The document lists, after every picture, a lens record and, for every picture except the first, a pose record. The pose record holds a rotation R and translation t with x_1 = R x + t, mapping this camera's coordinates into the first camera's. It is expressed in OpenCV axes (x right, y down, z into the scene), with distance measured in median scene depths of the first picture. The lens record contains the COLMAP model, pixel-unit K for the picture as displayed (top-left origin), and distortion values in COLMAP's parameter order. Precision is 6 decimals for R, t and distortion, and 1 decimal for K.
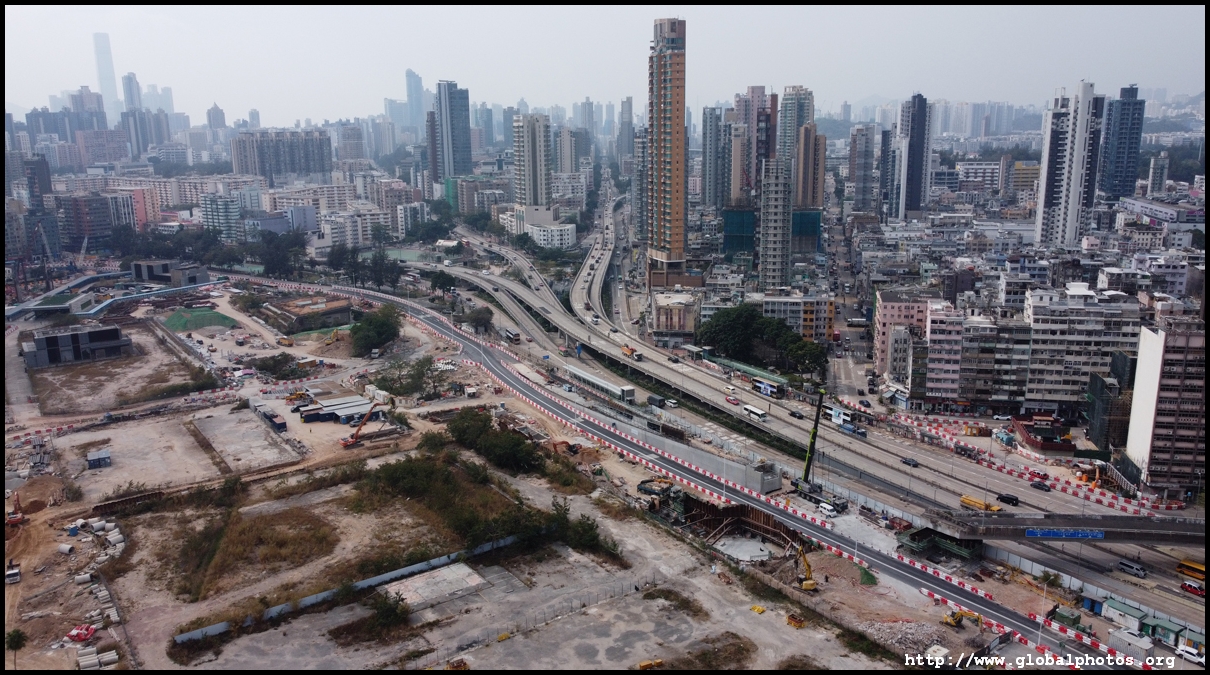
lens RADIAL K [[891.1, 0, 605.0], [0, 891.1, 337.5], [0, 0, 1]] dist [0.004496, -0.000936]
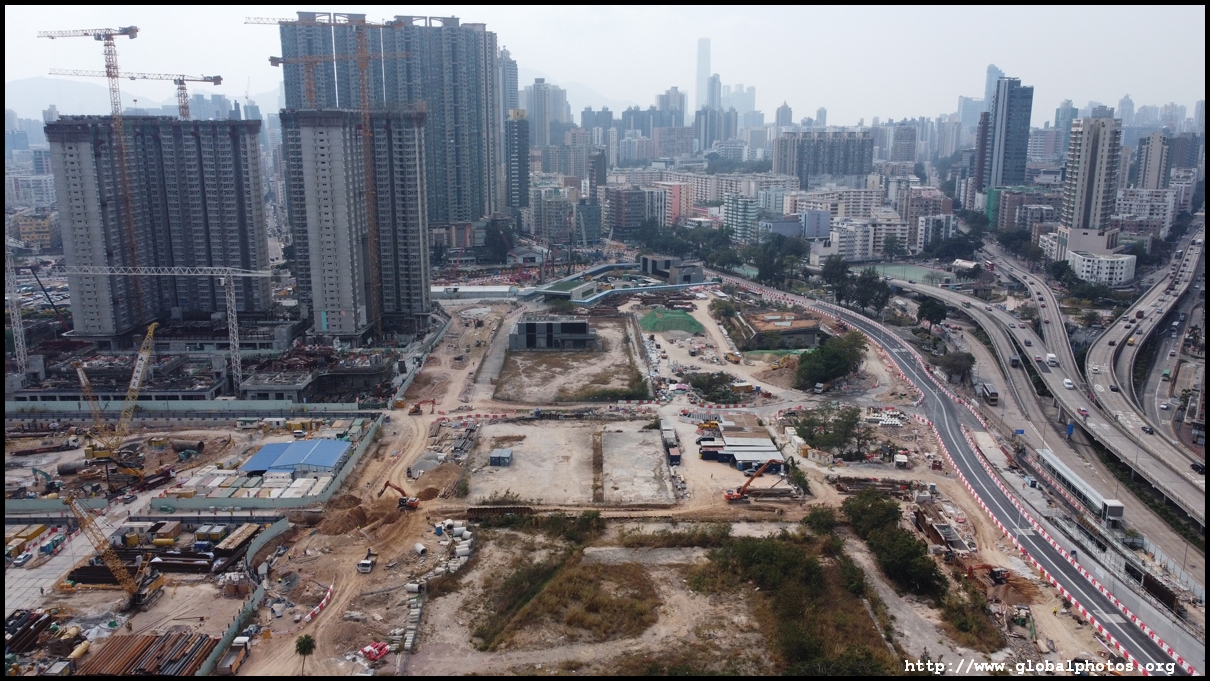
lens RADIAL K [[919.1, 0, 605.0], [0, 919.1, 340.5], [0, 0, 1]] dist [0.002723, -0.007066]
pose [[0.831046, 0.139274, -0.538485, 0.052284], [-0.140726, 0.989292, 0.038688, -0.035200], [0.538107, 0.043628, 0.841747, 0.115568]]
